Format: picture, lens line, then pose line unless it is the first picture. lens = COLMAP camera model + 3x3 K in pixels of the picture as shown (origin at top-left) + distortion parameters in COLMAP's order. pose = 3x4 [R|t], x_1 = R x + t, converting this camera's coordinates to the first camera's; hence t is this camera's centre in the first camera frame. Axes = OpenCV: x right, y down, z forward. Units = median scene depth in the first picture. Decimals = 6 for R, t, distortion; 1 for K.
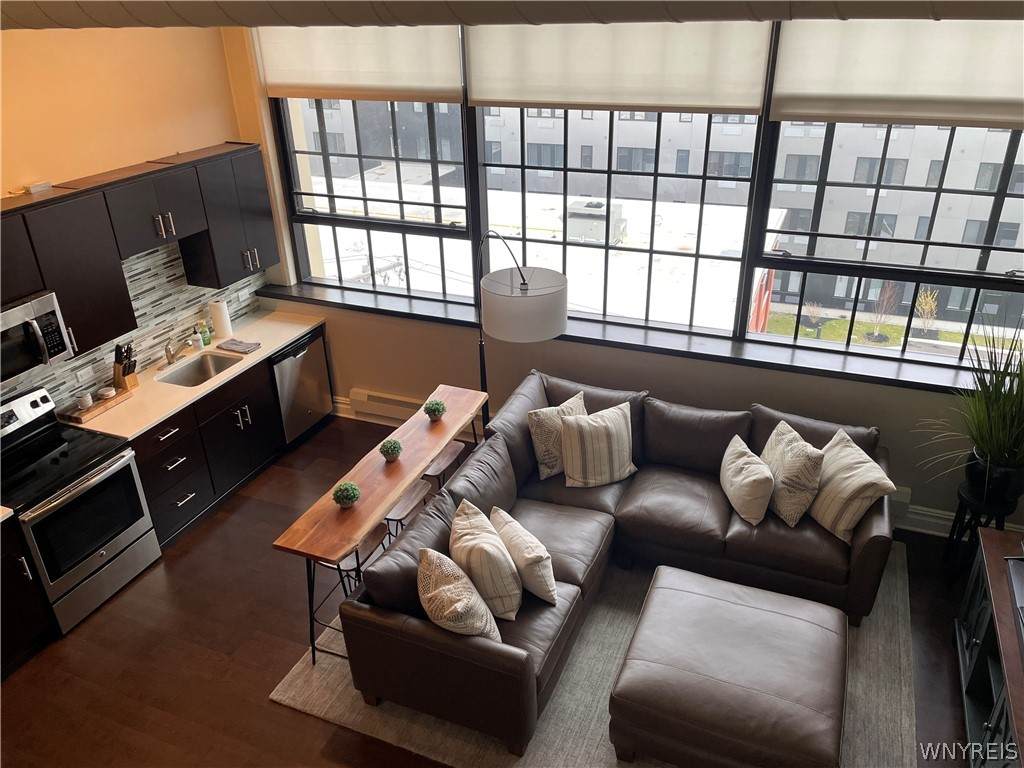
lens RADIAL K [[763.6, 0, 512.0], [0, 763.6, 384.0], [0, 0, 1]] dist [0.101103, -0.143782]
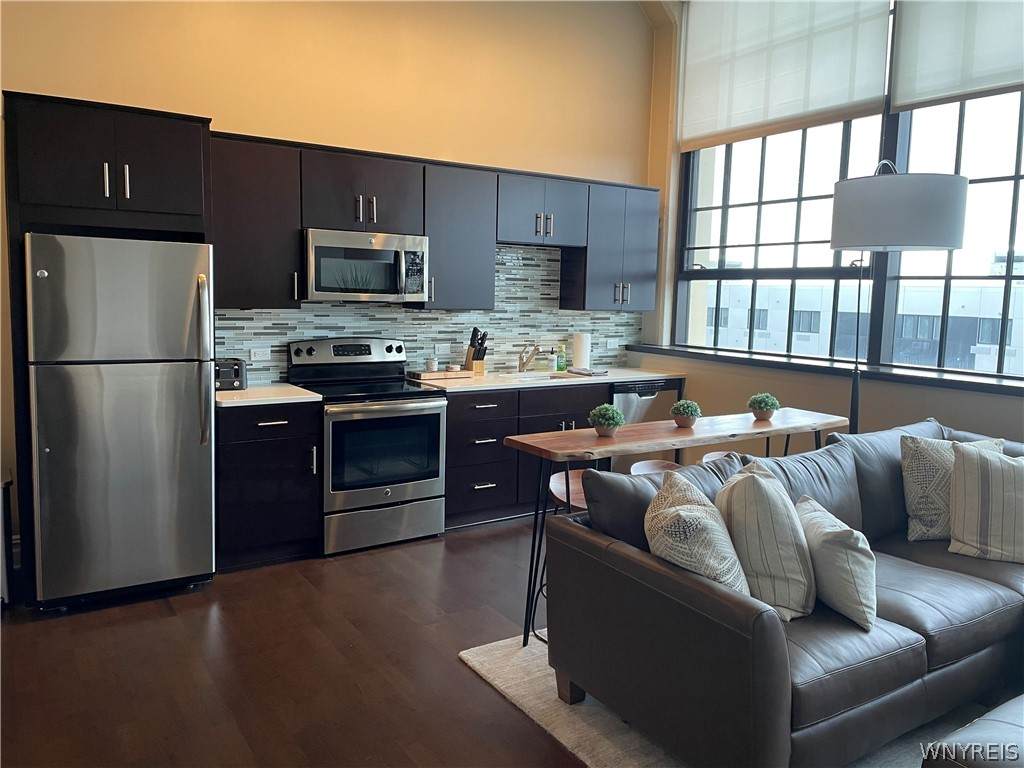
lens RADIAL K [[763.6, 0, 512.0], [0, 763.6, 384.0], [0, 0, 1]] dist [0.101103, -0.143782]
pose [[0.822524, 0.103672, -0.559202, 0.114956], [-0.295278, 0.918186, -0.264094, 0.274357], [0.486072, 0.382344, 0.785842, 0.241293]]
